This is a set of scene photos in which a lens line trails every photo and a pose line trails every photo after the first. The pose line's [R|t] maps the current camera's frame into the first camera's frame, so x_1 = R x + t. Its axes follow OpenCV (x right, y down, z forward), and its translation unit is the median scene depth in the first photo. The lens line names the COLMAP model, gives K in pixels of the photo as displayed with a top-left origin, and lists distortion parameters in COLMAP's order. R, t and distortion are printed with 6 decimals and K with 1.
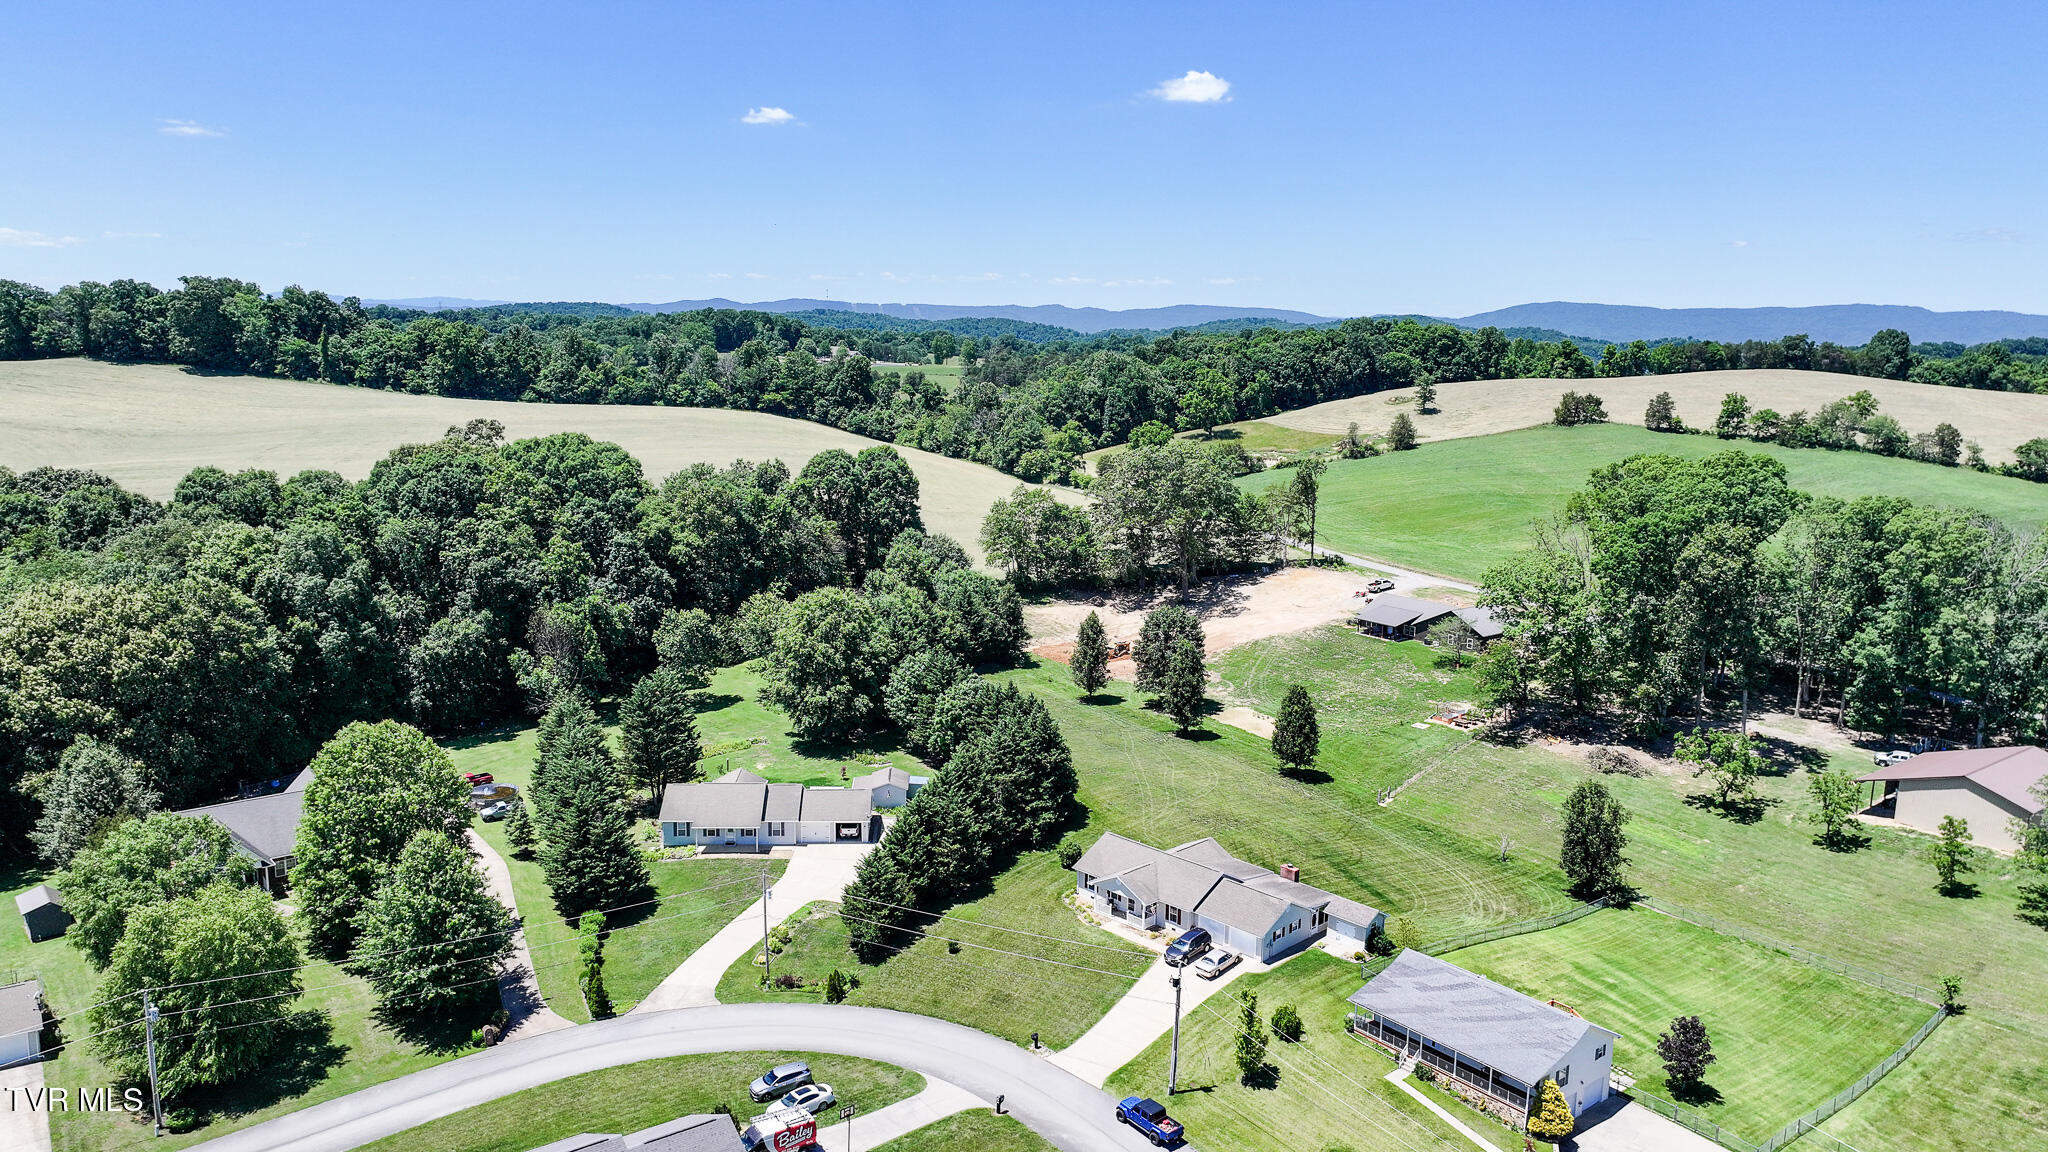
lens RADIAL K [[1390.1, 0, 1033.6], [0, 1390.1, 679.8], [0, 0, 1]] dist [0.004462, -0.000487]
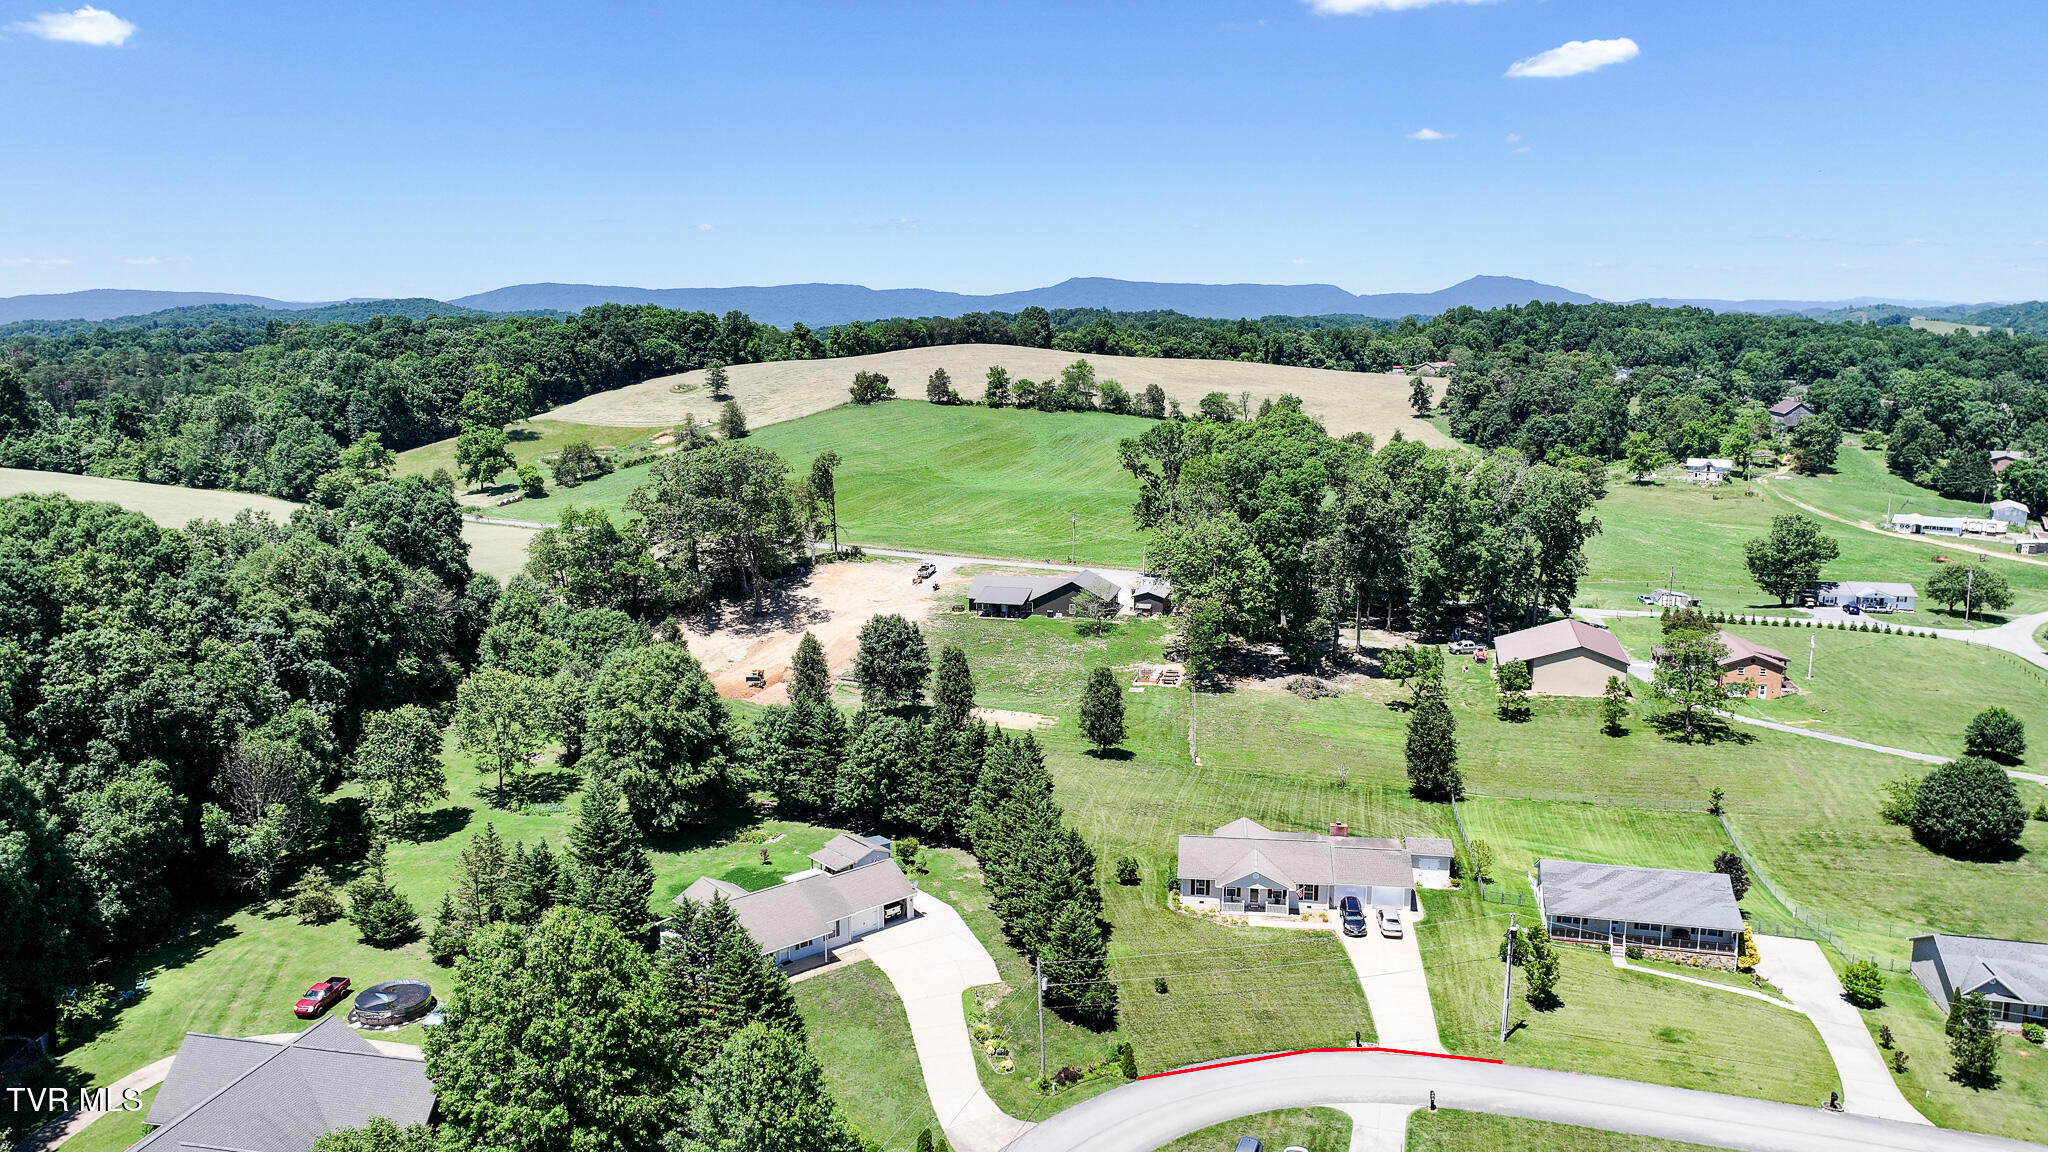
lens RADIAL K [[1398.4, 0, 1018.7], [0, 1398.4, 737.7], [0, 0, 1]] dist [0.003908, -0.001850]
pose [[0.793877, -0.195242, 0.575882, -0.183807], [0.167408, 0.980630, 0.101684, -0.024187], [-0.584580, 0.015683, 0.811184, 0.081831]]
